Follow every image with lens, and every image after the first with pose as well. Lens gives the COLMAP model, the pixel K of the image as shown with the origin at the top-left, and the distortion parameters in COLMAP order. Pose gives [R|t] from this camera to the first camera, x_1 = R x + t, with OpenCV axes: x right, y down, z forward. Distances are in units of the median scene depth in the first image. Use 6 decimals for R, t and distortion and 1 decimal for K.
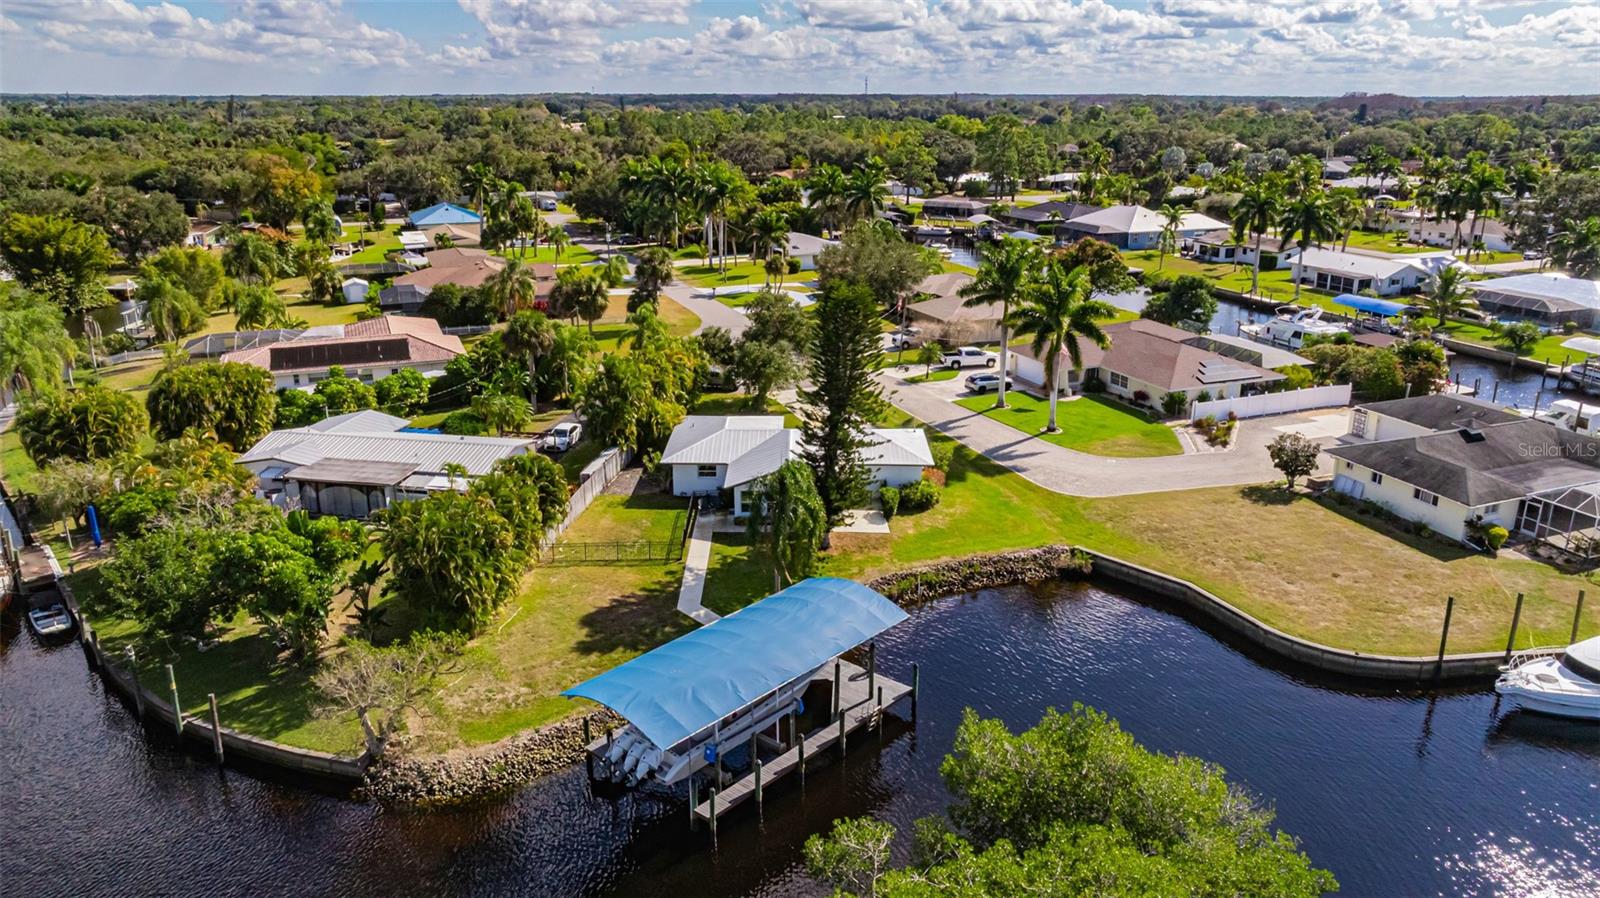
lens RADIAL K [[1122.7, 0, 800.0], [0, 1122.7, 449.0], [0, 0, 1]] dist [-0.036048, -0.000595]
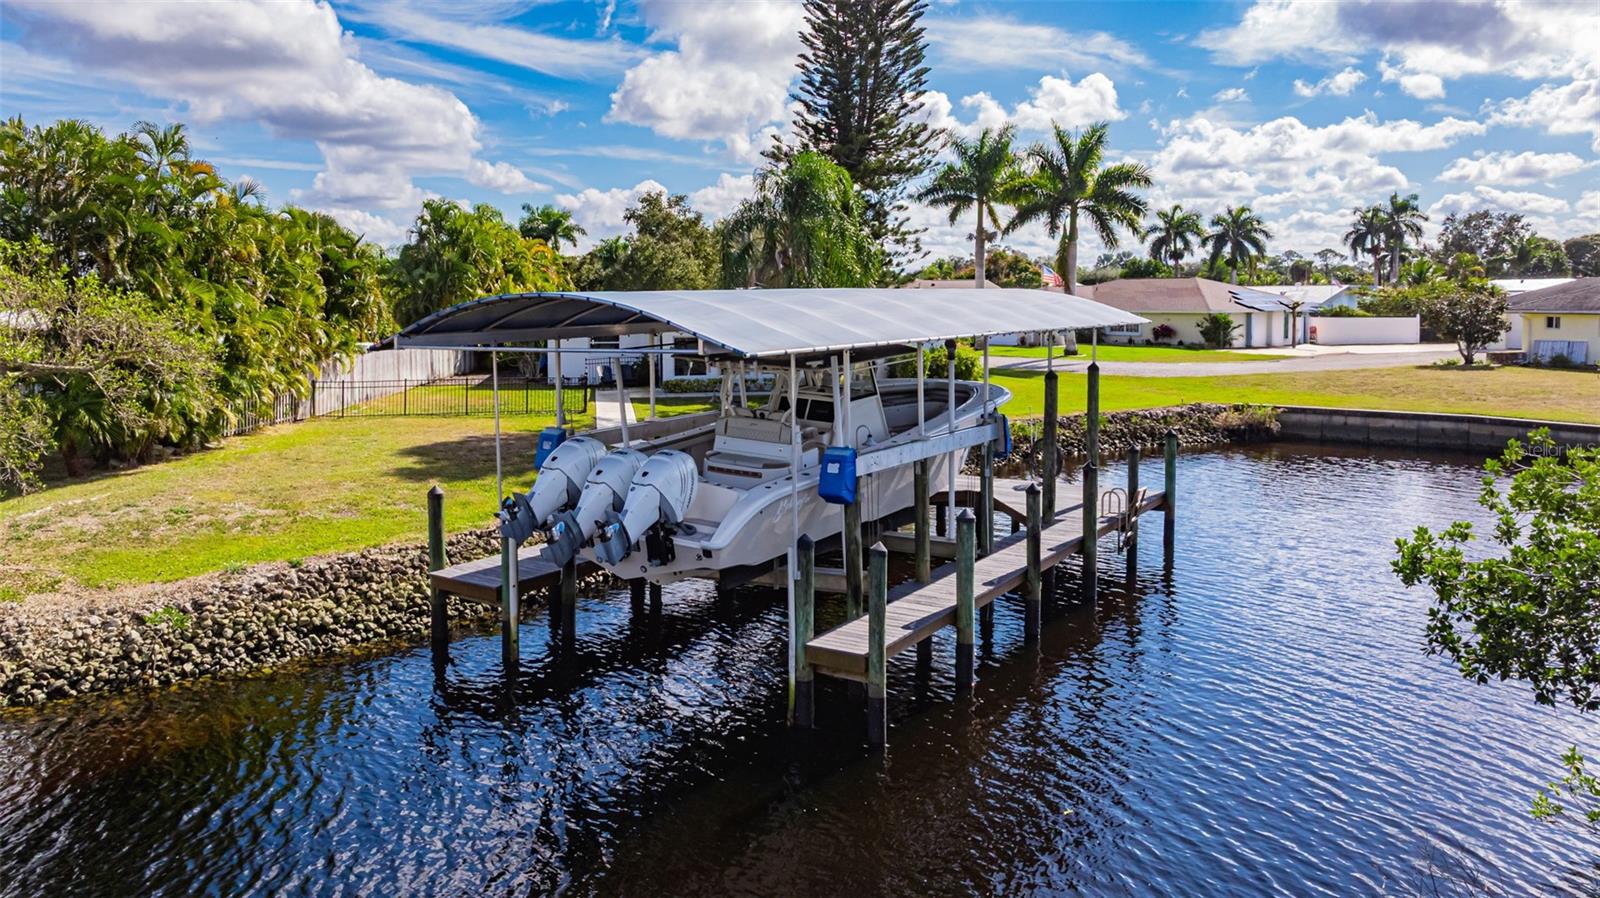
lens RADIAL K [[1162.0, 0, 745.1], [0, 1162.0, 326.0], [0, 0, 1]] dist [-0.038192, 0.004759]
pose [[0.991722, -0.005139, 0.128304, -0.095873], [0.040063, 0.961704, -0.271147, 0.202918], [-0.121997, 0.274043, 0.953948, 0.420170]]
